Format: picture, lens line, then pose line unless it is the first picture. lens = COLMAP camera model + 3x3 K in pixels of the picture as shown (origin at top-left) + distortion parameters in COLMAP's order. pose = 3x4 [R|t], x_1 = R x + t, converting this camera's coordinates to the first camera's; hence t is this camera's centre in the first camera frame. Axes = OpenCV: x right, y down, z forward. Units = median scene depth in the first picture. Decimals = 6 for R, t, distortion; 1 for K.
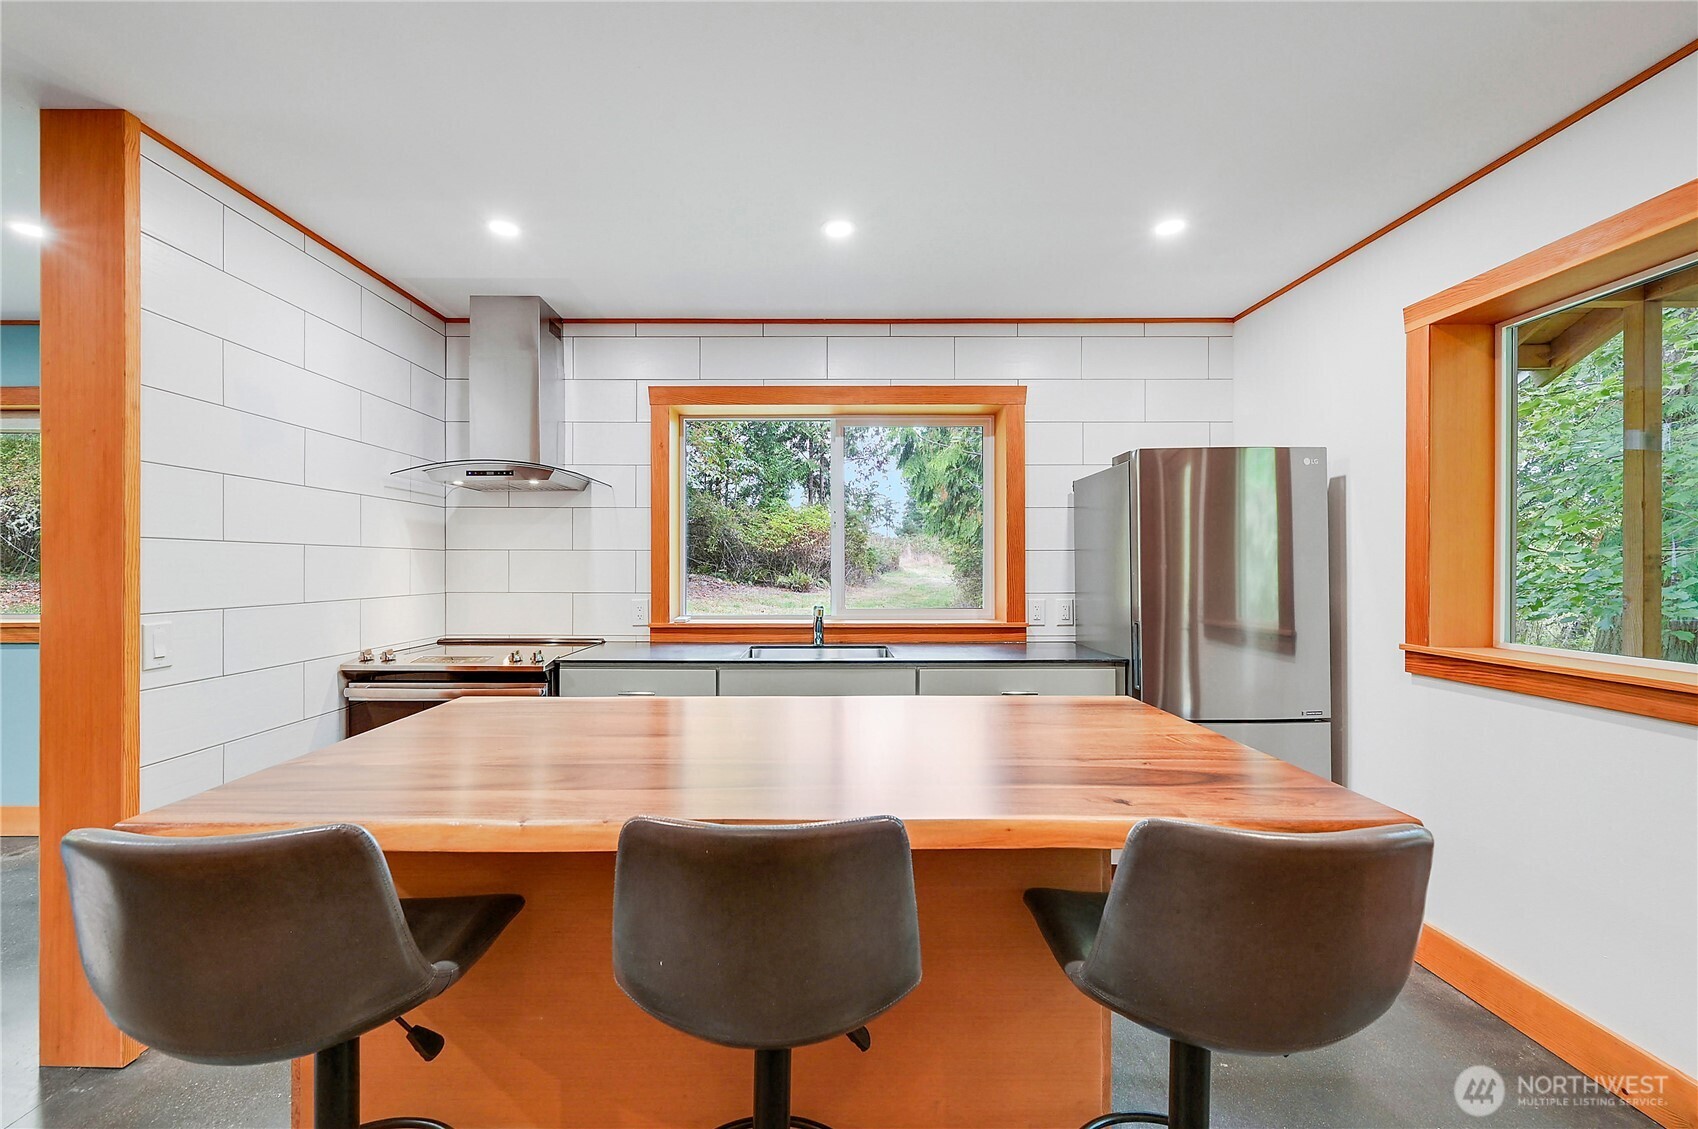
lens RADIAL K [[678.3, 0, 810.1], [0, 678.3, 572.8], [0, 0, 1]] dist [-0.000823, -0.000696]
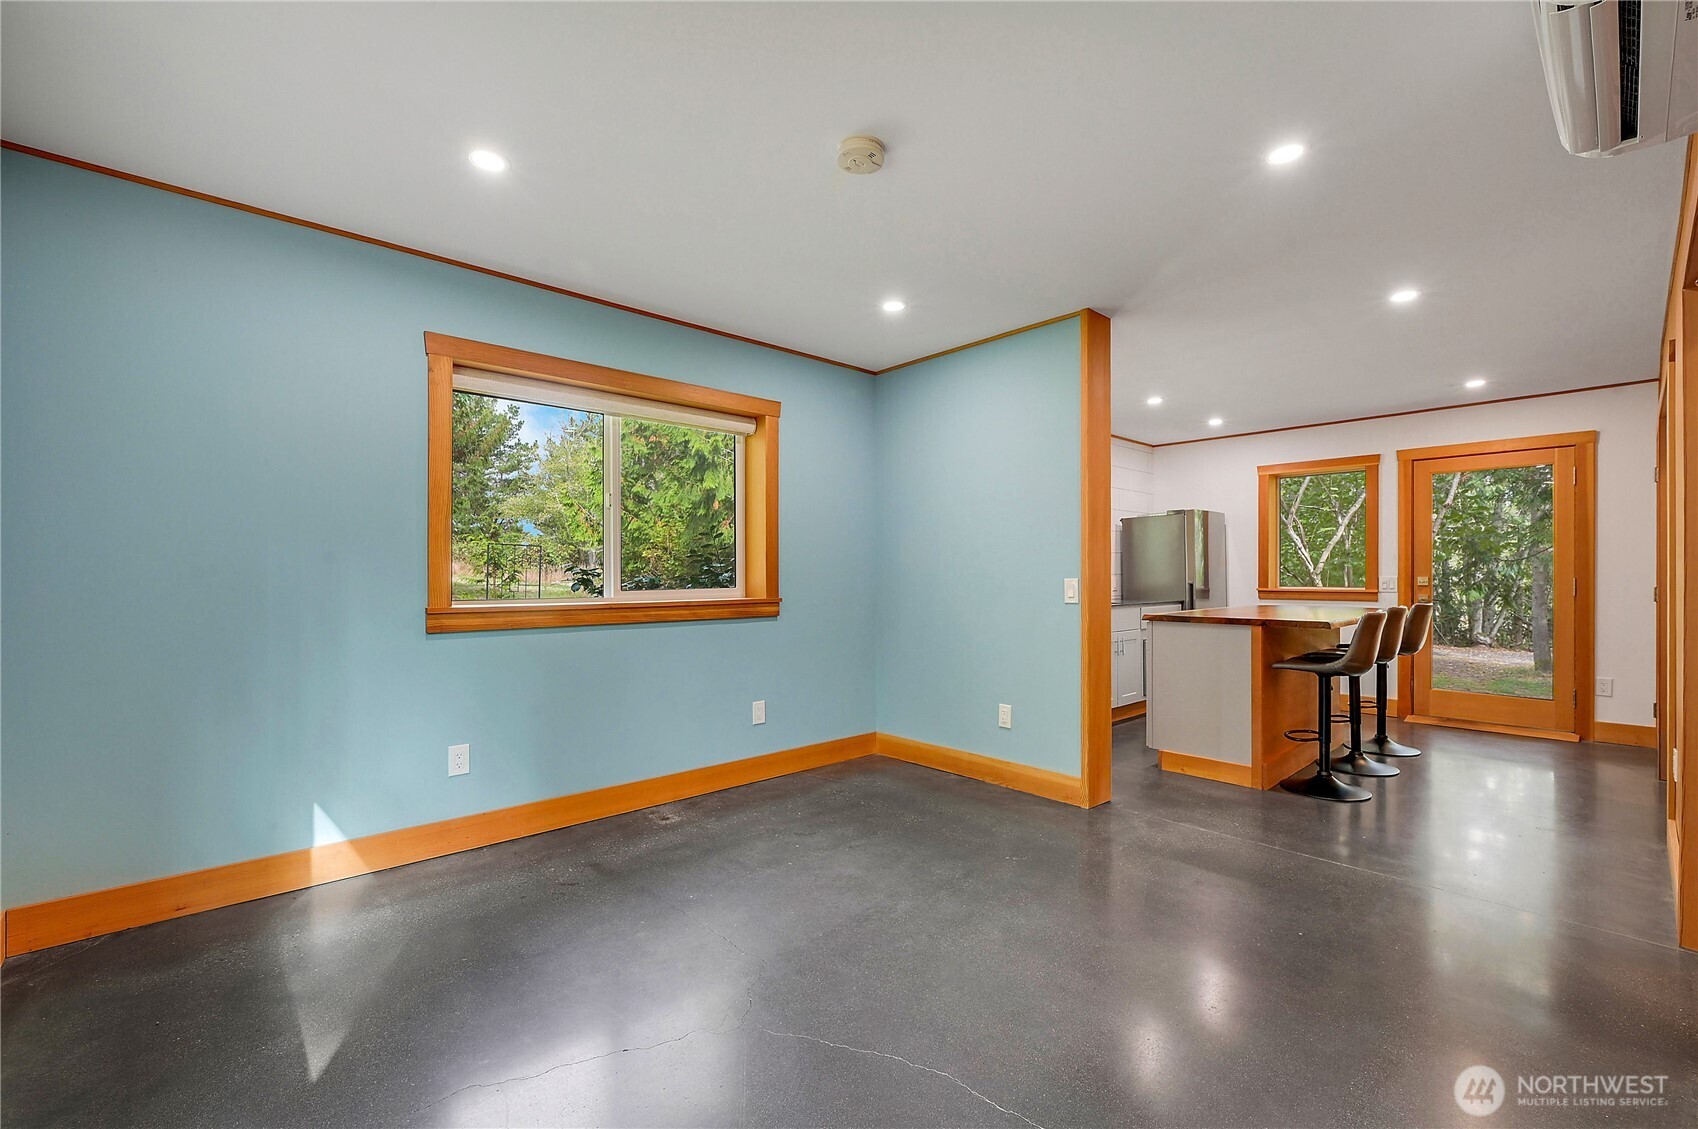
lens RADIAL K [[697.5, 0, 871.2], [0, 697.5, 580.1], [0, 0, 1]] dist [-0.004912, 0.000166]
pose [[0.736141, -0.006387, 0.676798, -1.518122], [0.007734, 0.999970, 0.001025, 0.039509], [-0.676784, 0.004480, 0.736168, -0.007932]]
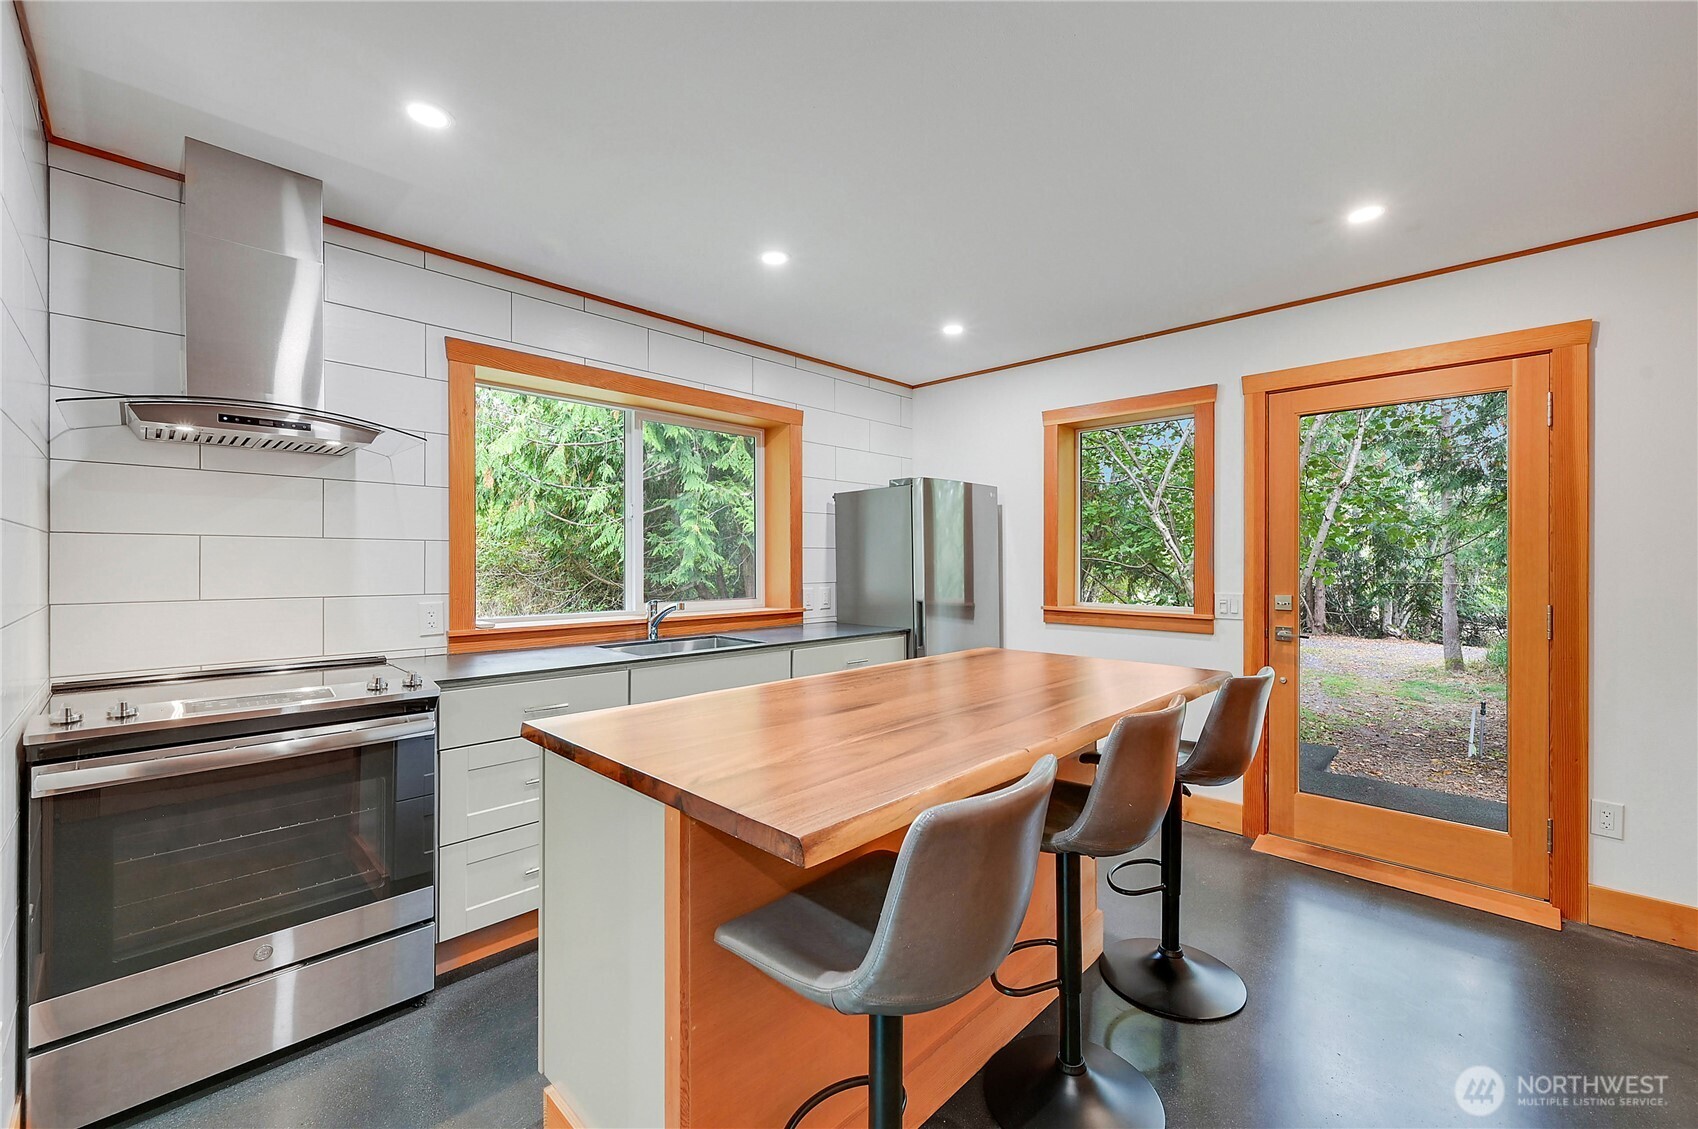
lens RADIAL K [[678.3, 0, 864.2], [0, 678.3, 566.0], [0, 0, 1]] dist [-0.000823, -0.000696]
pose [[0.695519, -0.004138, 0.718496, -0.471363], [0.005681, 0.999984, 0.000260, -0.000183], [-0.718485, 0.003901, 0.695531, 0.091372]]
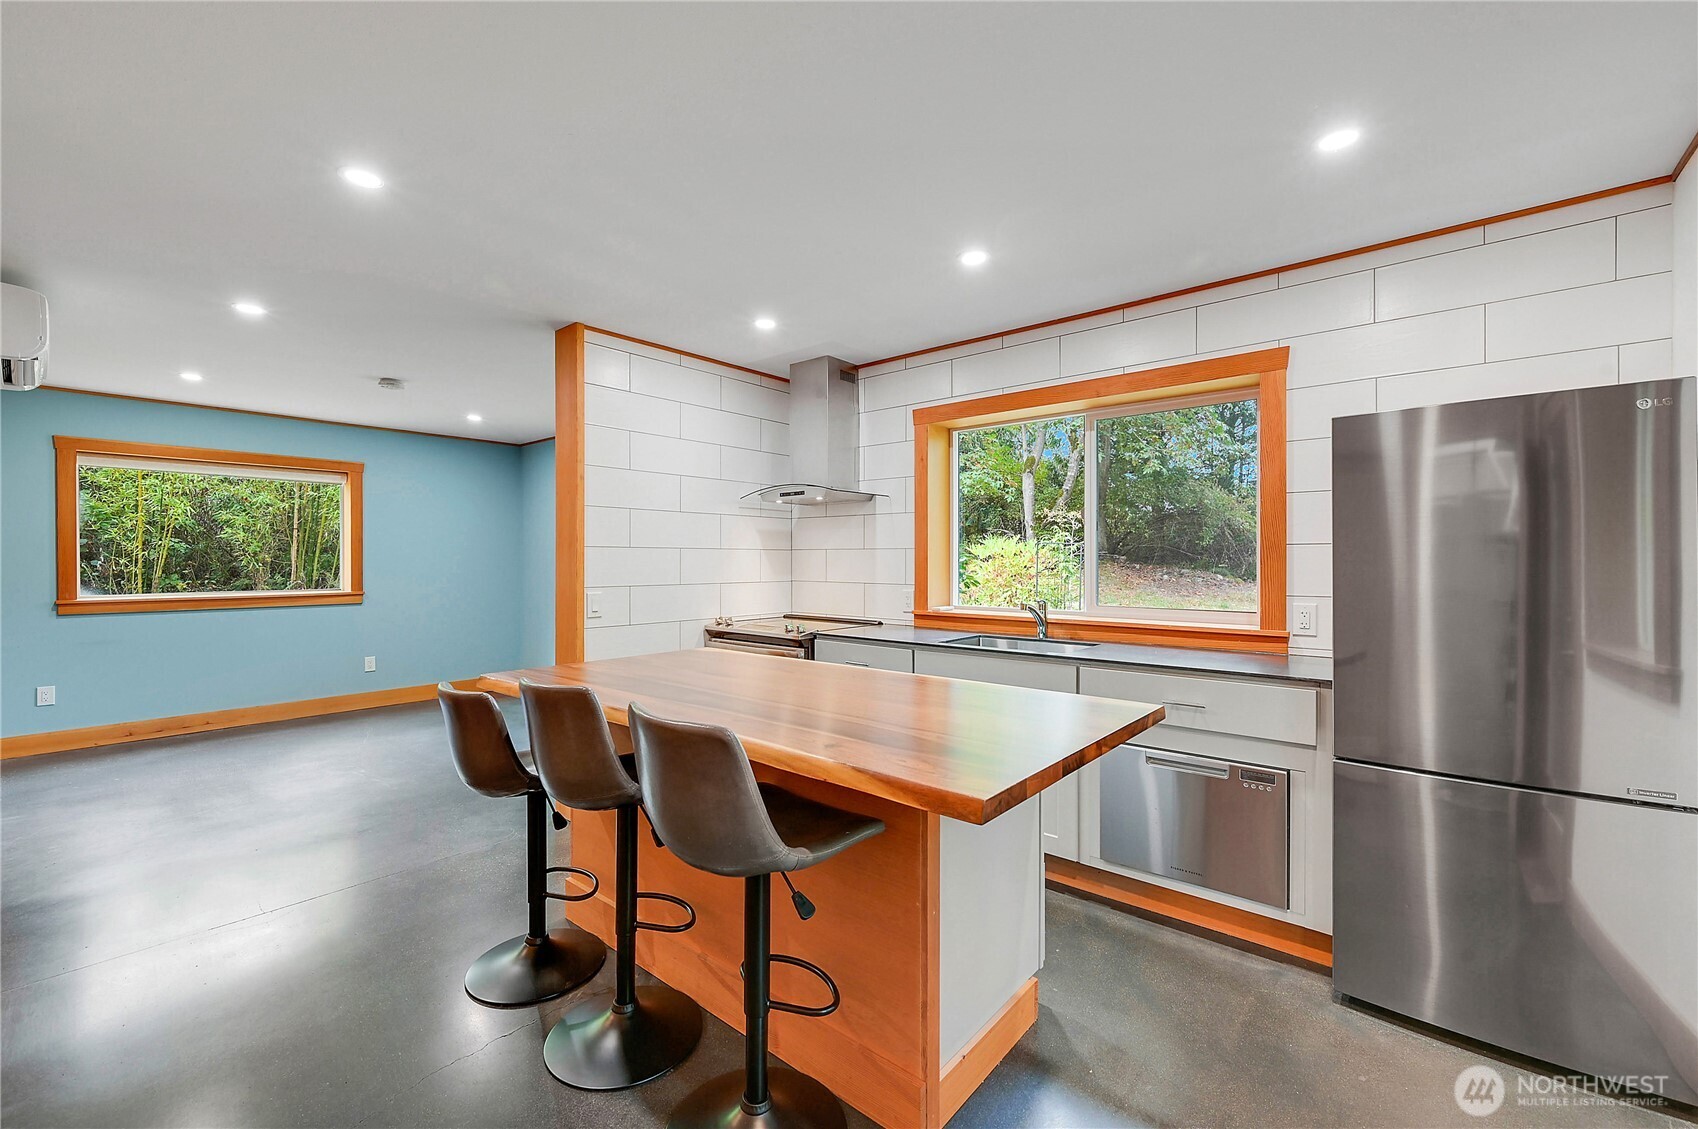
lens RADIAL K [[678.3, 0, 841.4], [0, 678.3, 572.3], [0, 0, 1]] dist [-0.000823, -0.000696]
pose [[0.773528, 0.012412, -0.633641, 0.415909], [-0.007205, 0.999916, 0.010790, -0.003817], [0.633722, -0.003781, 0.773552, 0.003252]]
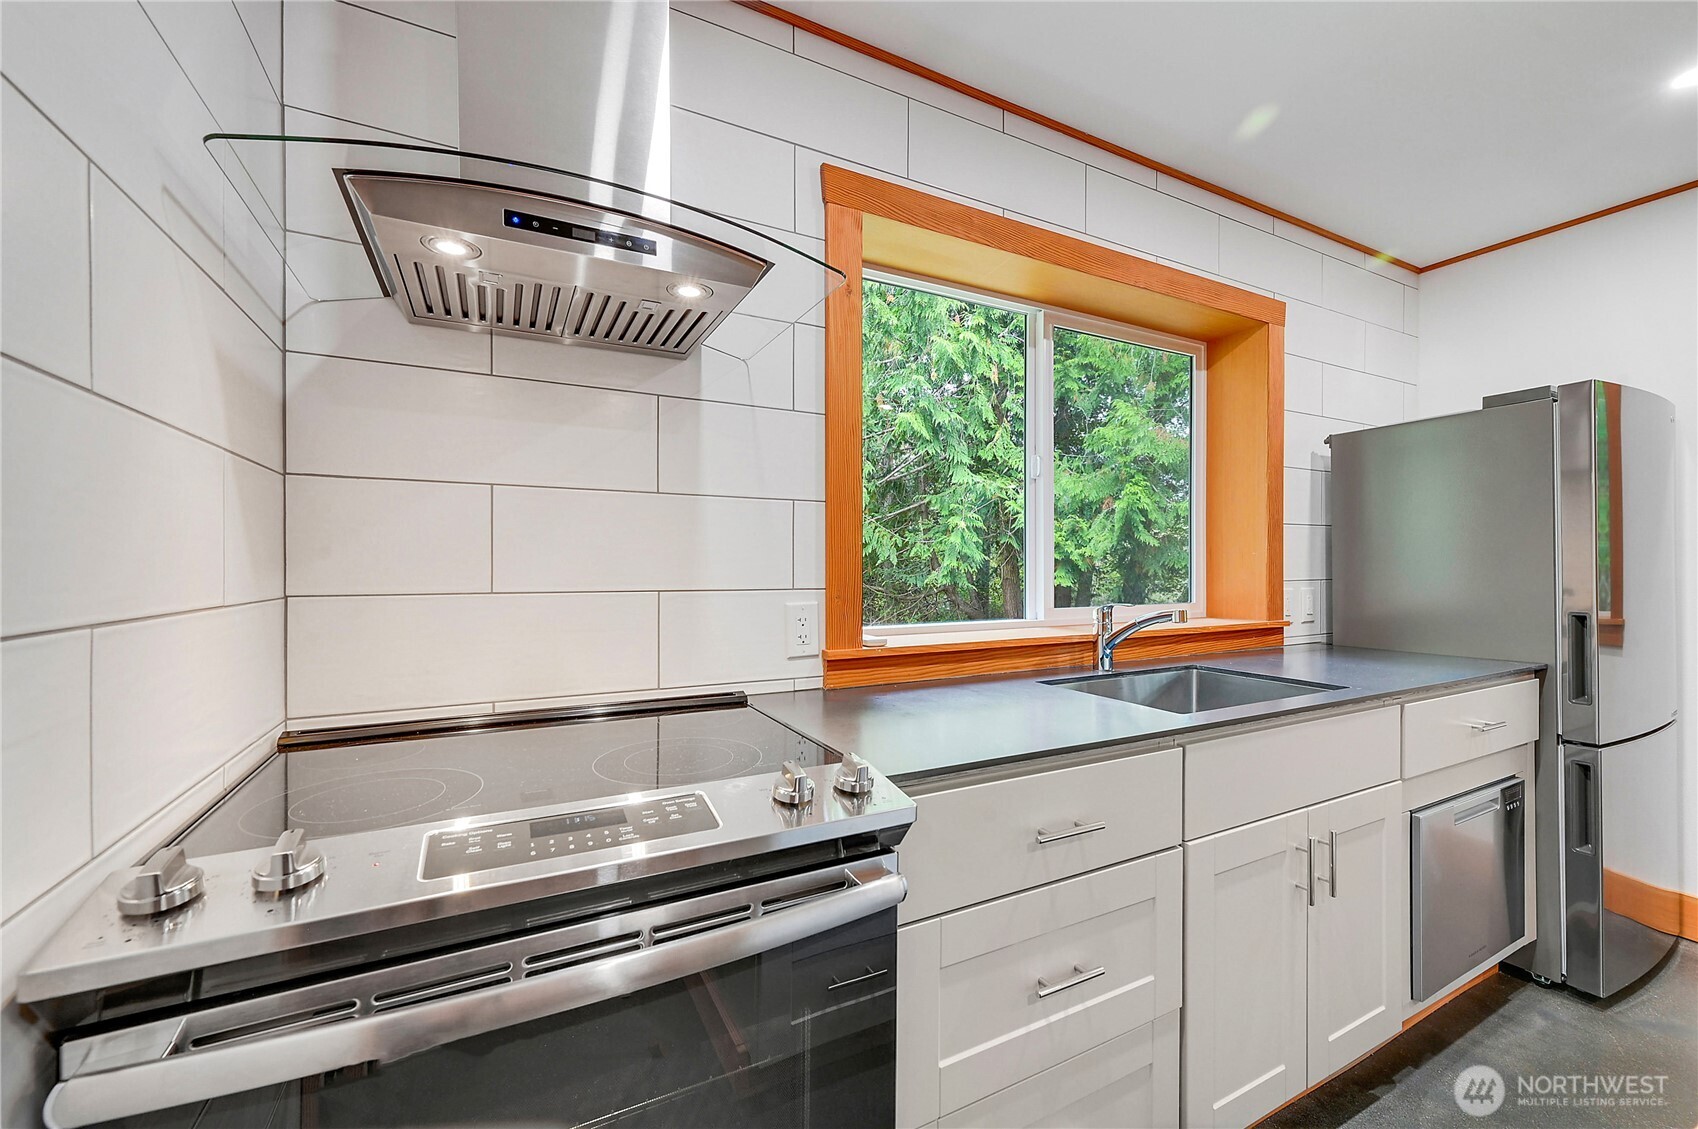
lens RADIAL K [[678.3, 0, 857.4], [0, 678.3, 568.9], [0, 0, 1]] dist [-0.000823, -0.000696]
pose [[0.893116, -0.002619, 0.449819, -0.435820], [0.004059, 0.999989, -0.002237, 0.017222], [-0.449808, 0.003823, 0.893117, 0.557137]]
